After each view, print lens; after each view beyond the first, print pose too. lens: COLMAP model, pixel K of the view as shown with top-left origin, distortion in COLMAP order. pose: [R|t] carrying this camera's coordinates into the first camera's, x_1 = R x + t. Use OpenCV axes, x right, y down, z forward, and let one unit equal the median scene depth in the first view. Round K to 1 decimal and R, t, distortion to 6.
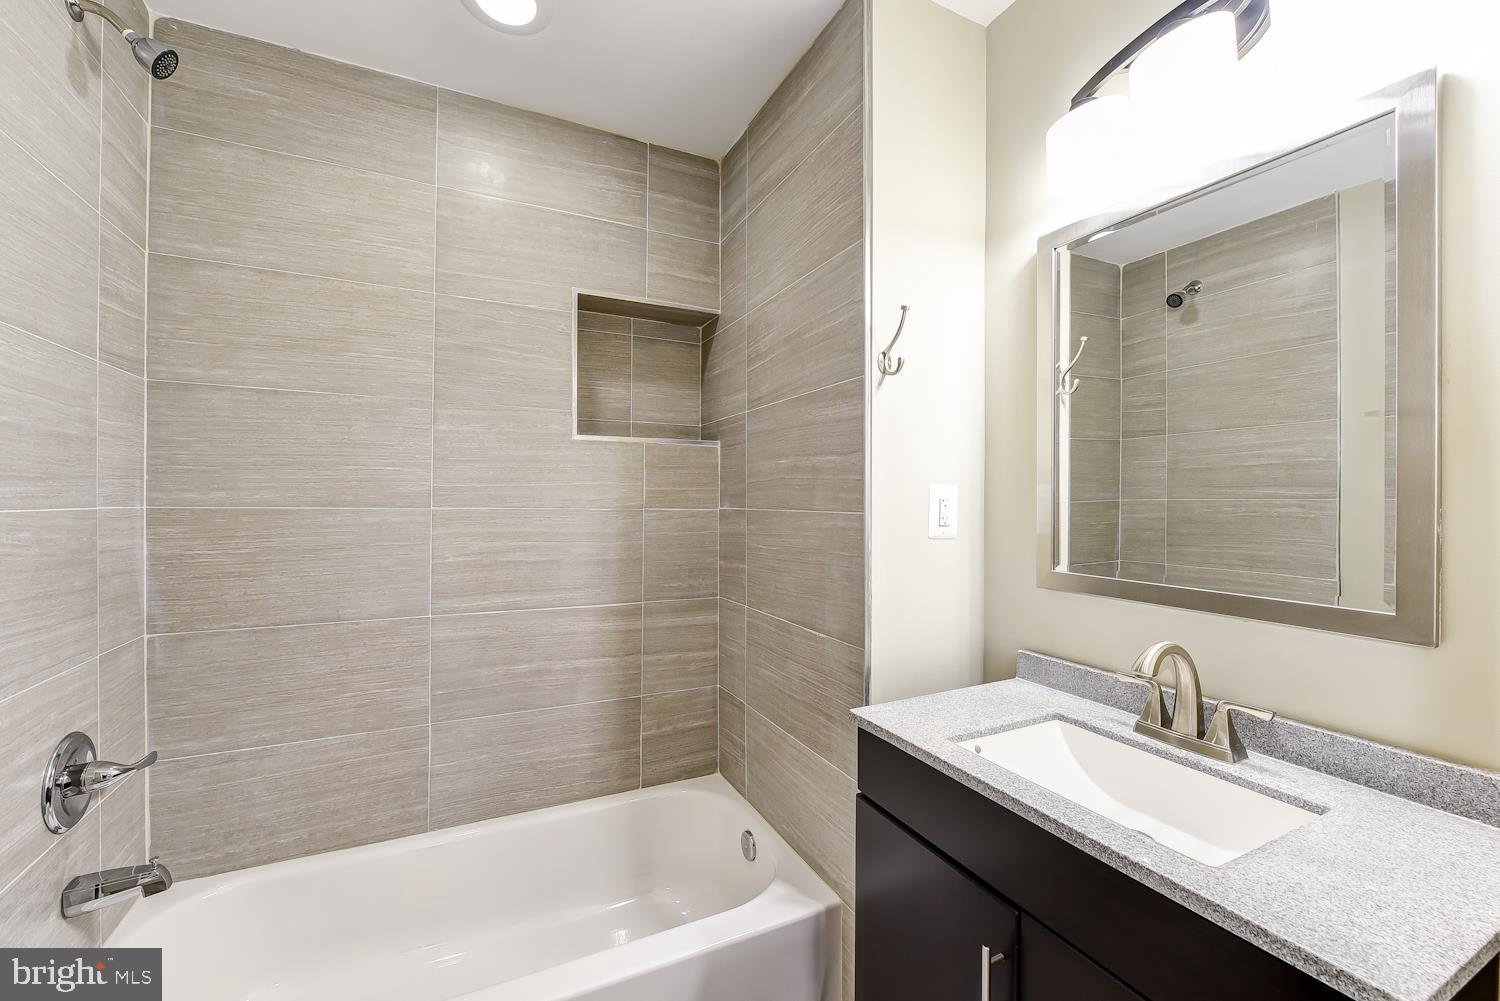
lens RADIAL K [[609.6, 0, 750.0], [0, 609.6, 500.5], [0, 0, 1]] dist [-0.003771, -0.000310]
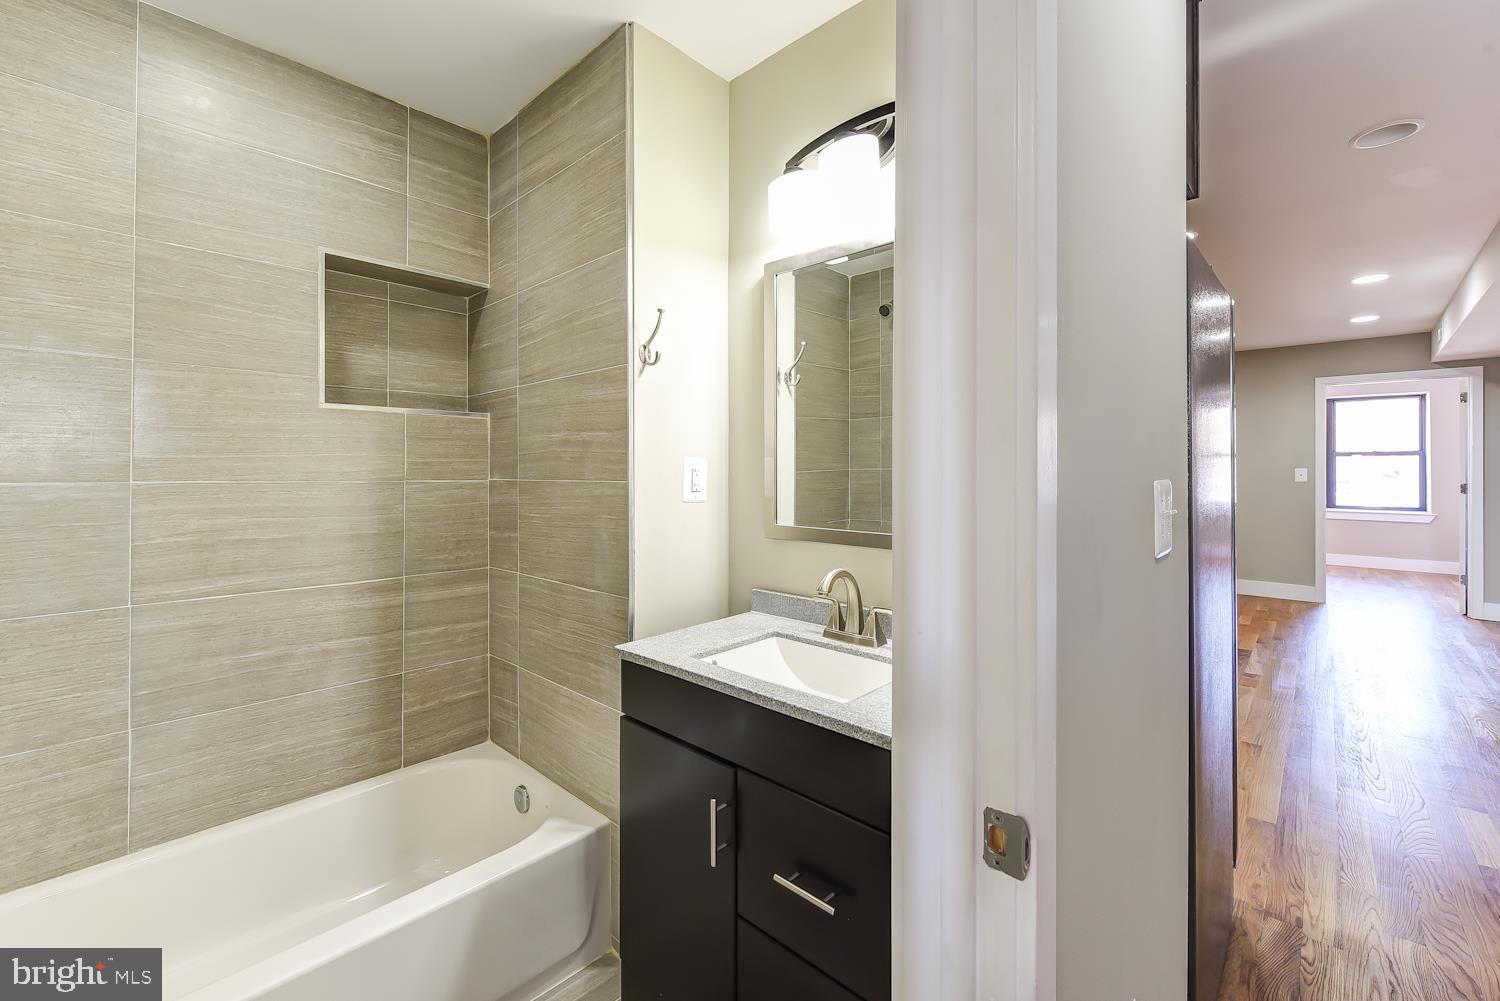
lens RADIAL K [[634.5, 0, 767.0], [0, 634.5, 468.7], [0, 0, 1]] dist [0.002005, -0.001206]
pose [[0.930357, -0.003659, 0.366637, -0.008514], [0.005493, 0.999977, -0.003960, 0.001518], [-0.366614, 0.005698, 0.930356, -0.177988]]
